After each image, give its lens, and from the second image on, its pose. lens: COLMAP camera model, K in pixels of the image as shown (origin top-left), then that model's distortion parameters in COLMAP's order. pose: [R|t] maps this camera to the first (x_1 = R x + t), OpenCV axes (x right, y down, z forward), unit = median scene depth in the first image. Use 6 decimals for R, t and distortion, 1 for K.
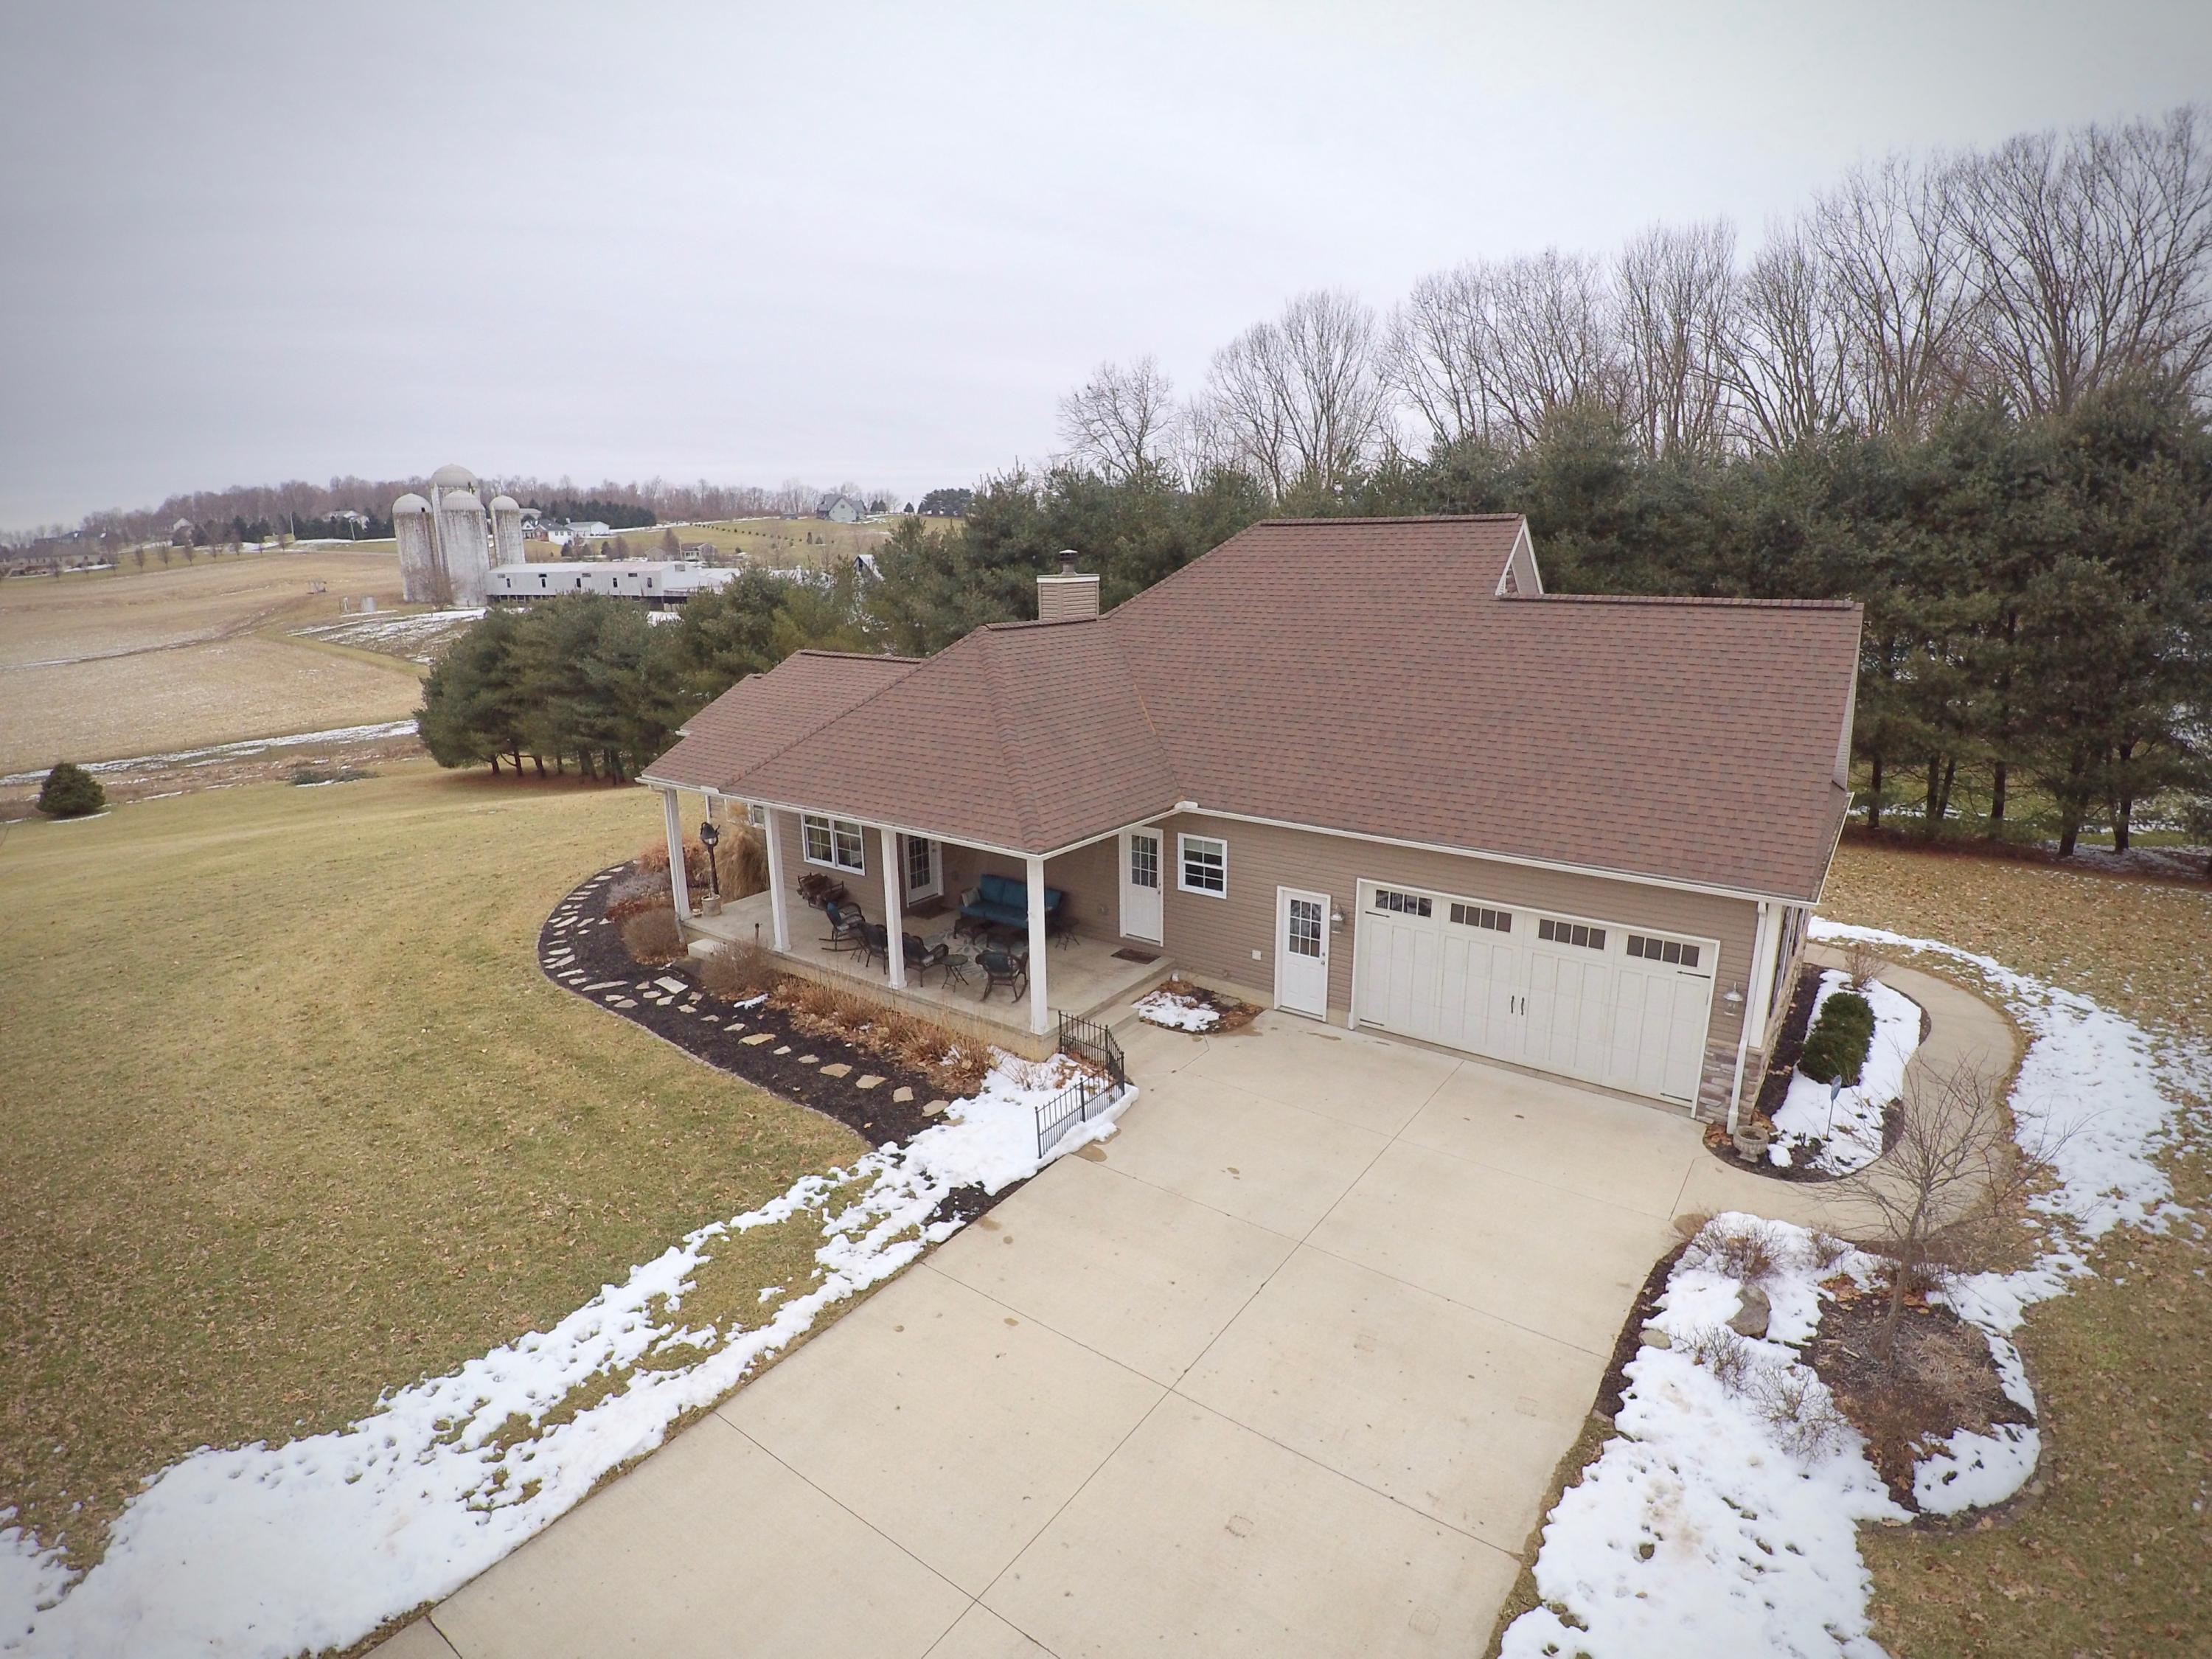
lens RADIAL K [[1122.7, 0, 1092.5], [0, 1122.7, 816.8], [0, 0, 1]] dist [-0.032760, -0.024715]
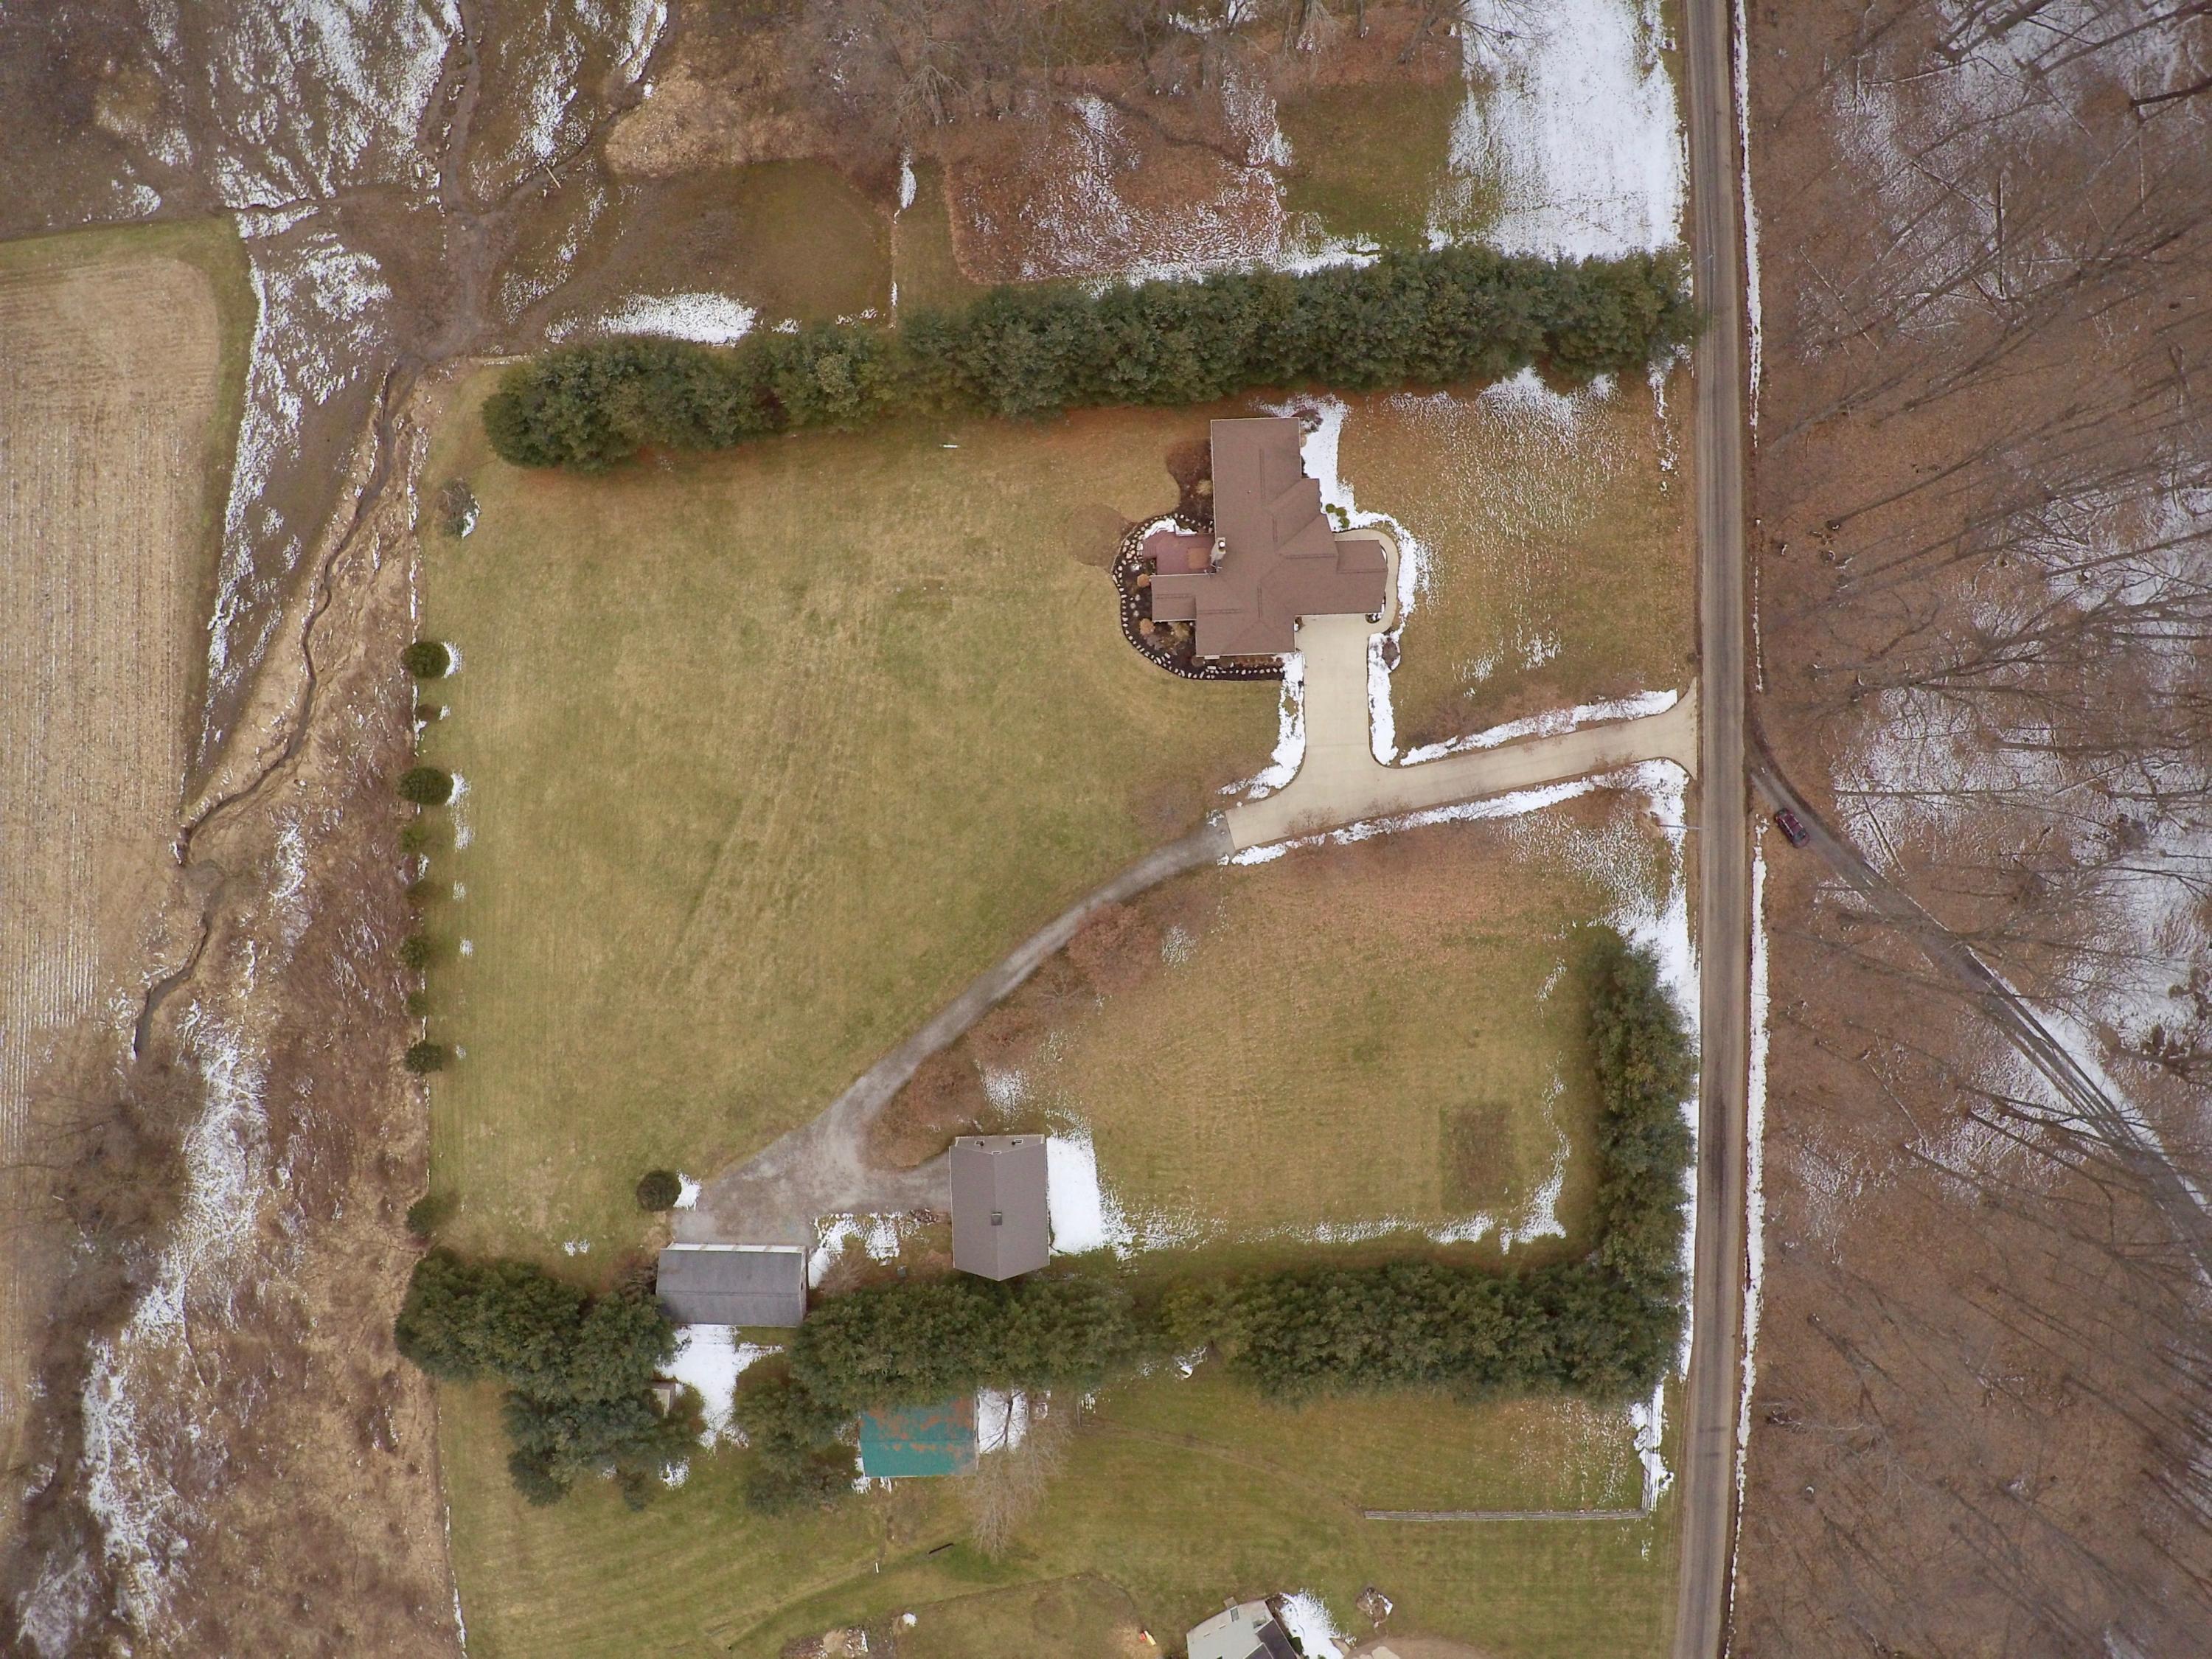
lens RADIAL K [[1122.7, 0, 1092.5], [0, 1122.7, 816.8], [0, 0, 1]] dist [-0.032760, -0.024715]
pose [[0.776470, -0.630047, -0.011648, -1.435397], [0.140983, 0.155672, 0.977696, -6.156630], [-0.614181, -0.760794, 0.209700, -0.462873]]
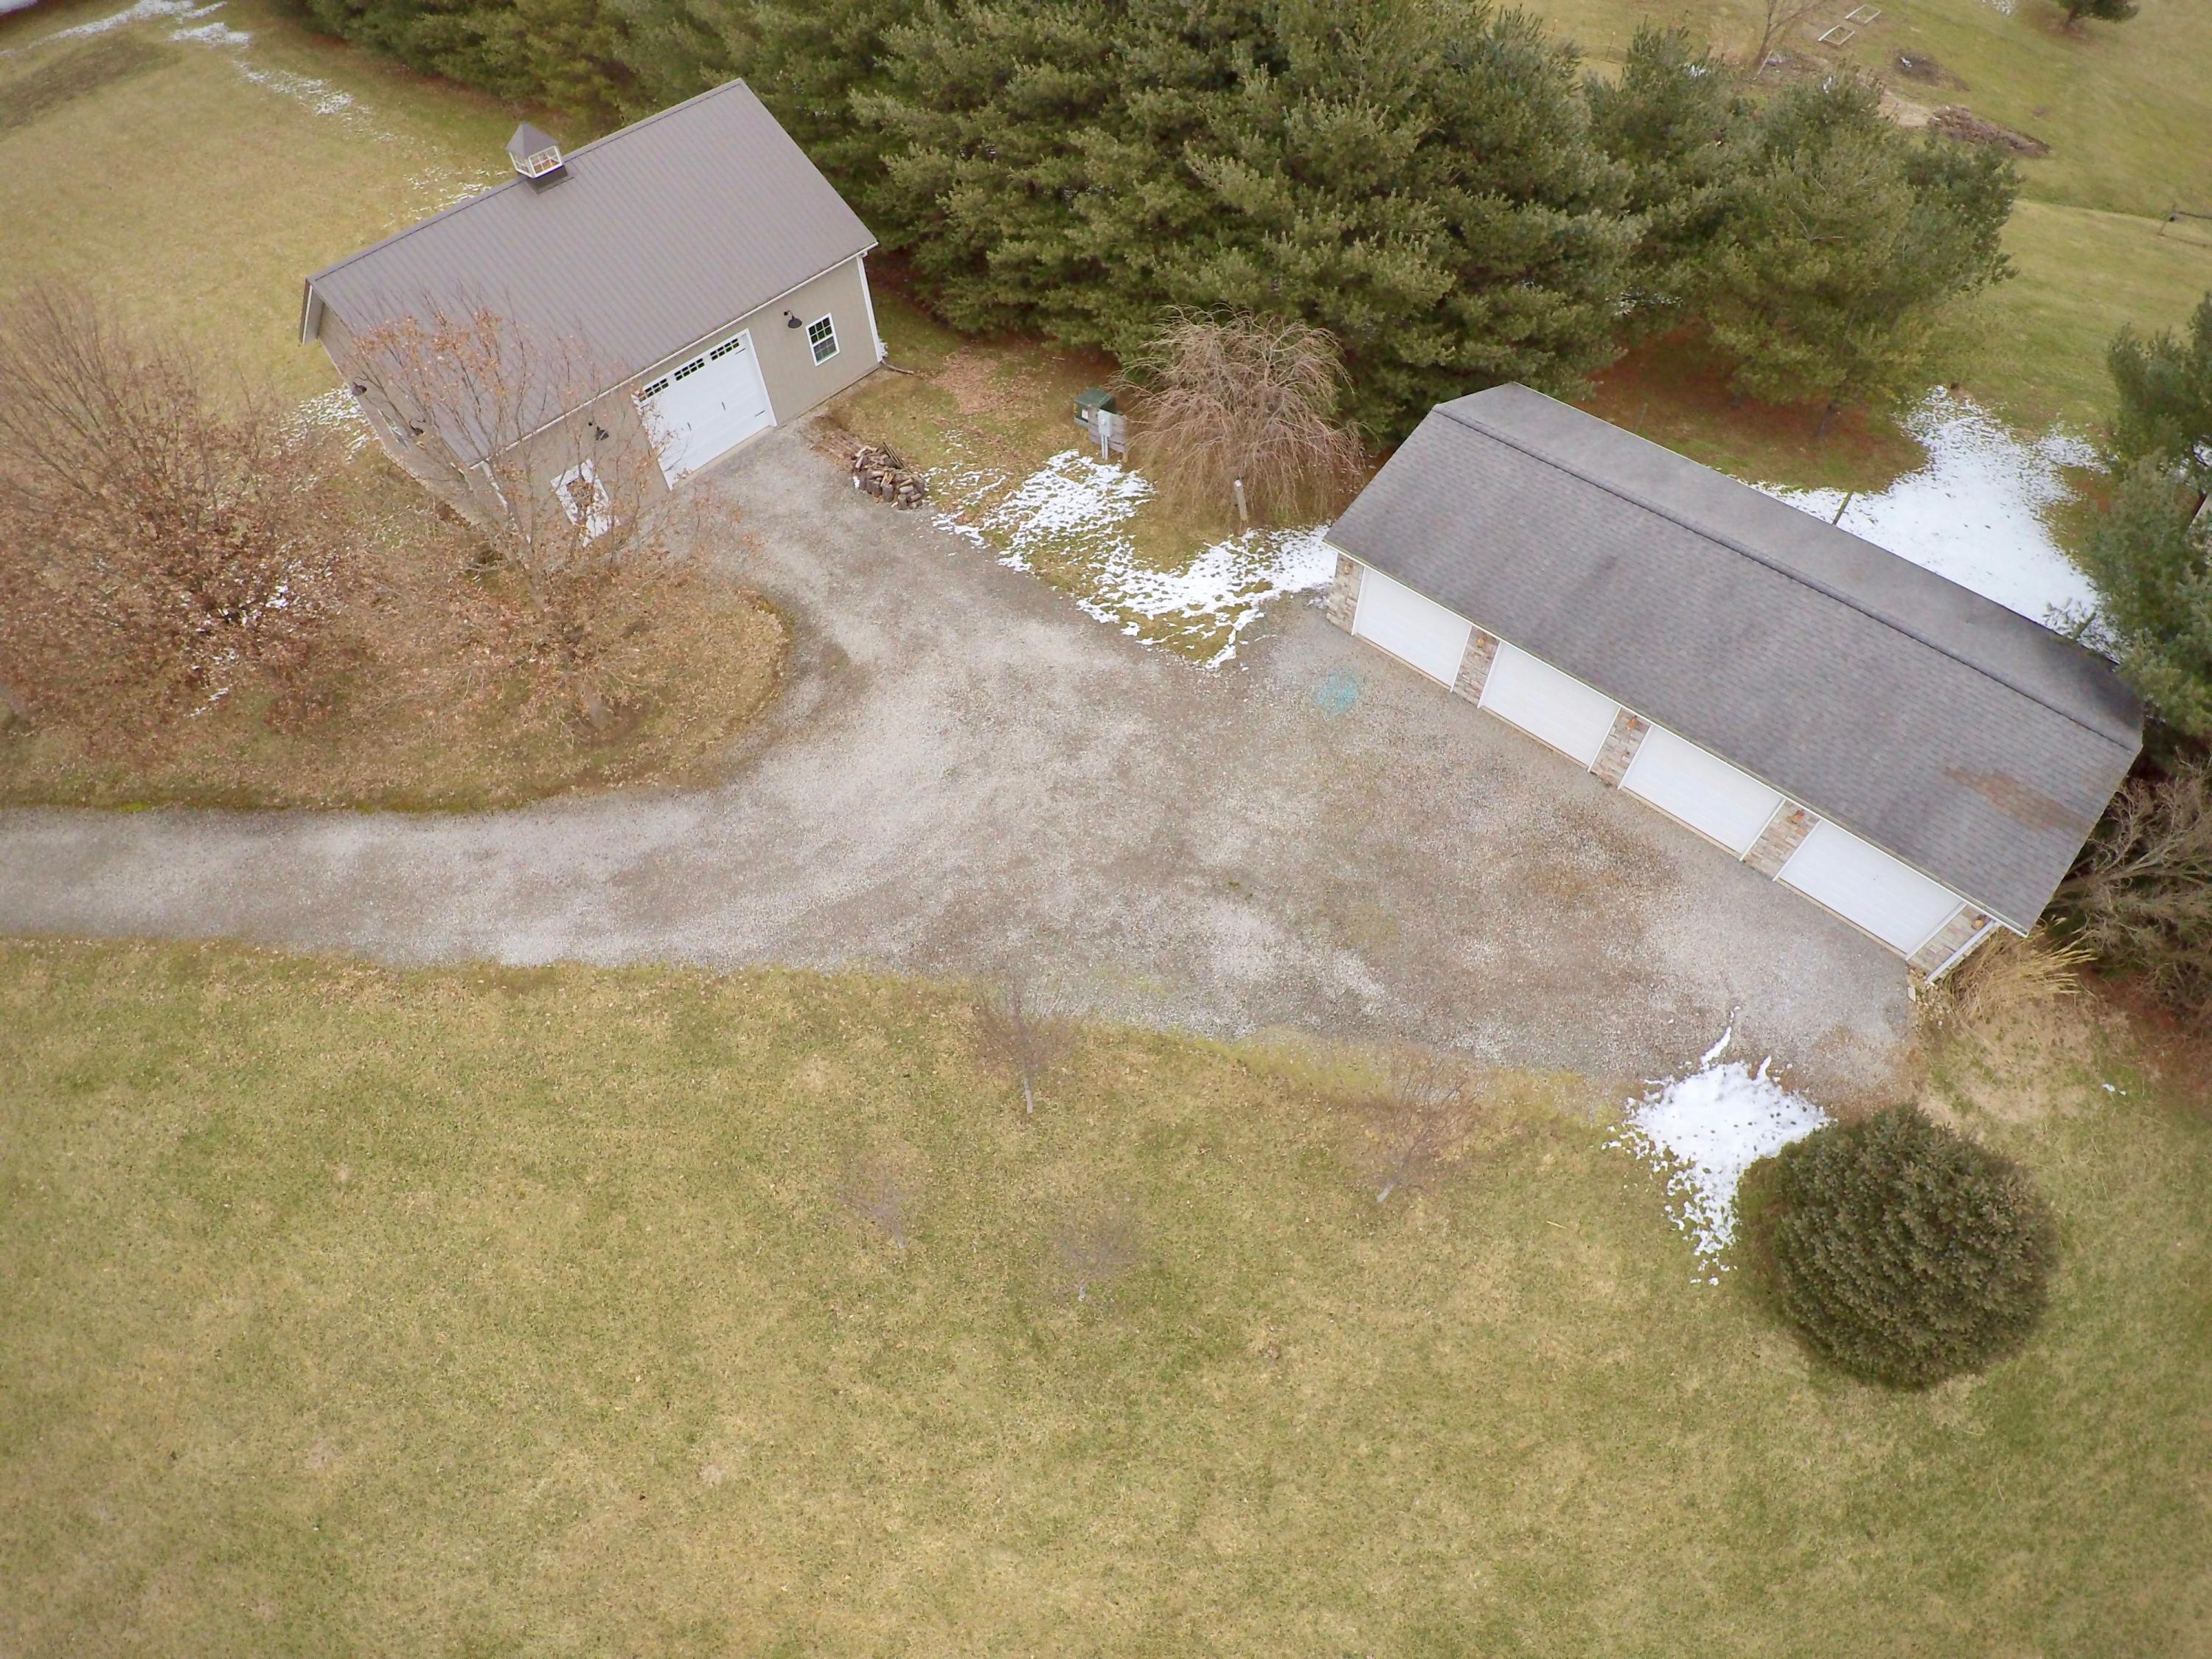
lens RADIAL K [[1122.7, 0, 1092.5], [0, 1122.7, 816.8], [0, 0, 1]] dist [-0.032760, -0.024715]
pose [[-0.995924, -0.022166, 0.087435, -4.339250], [0.072779, 0.375166, 0.924096, -0.704256], [-0.053286, 0.926693, -0.372024, 0.886008]]
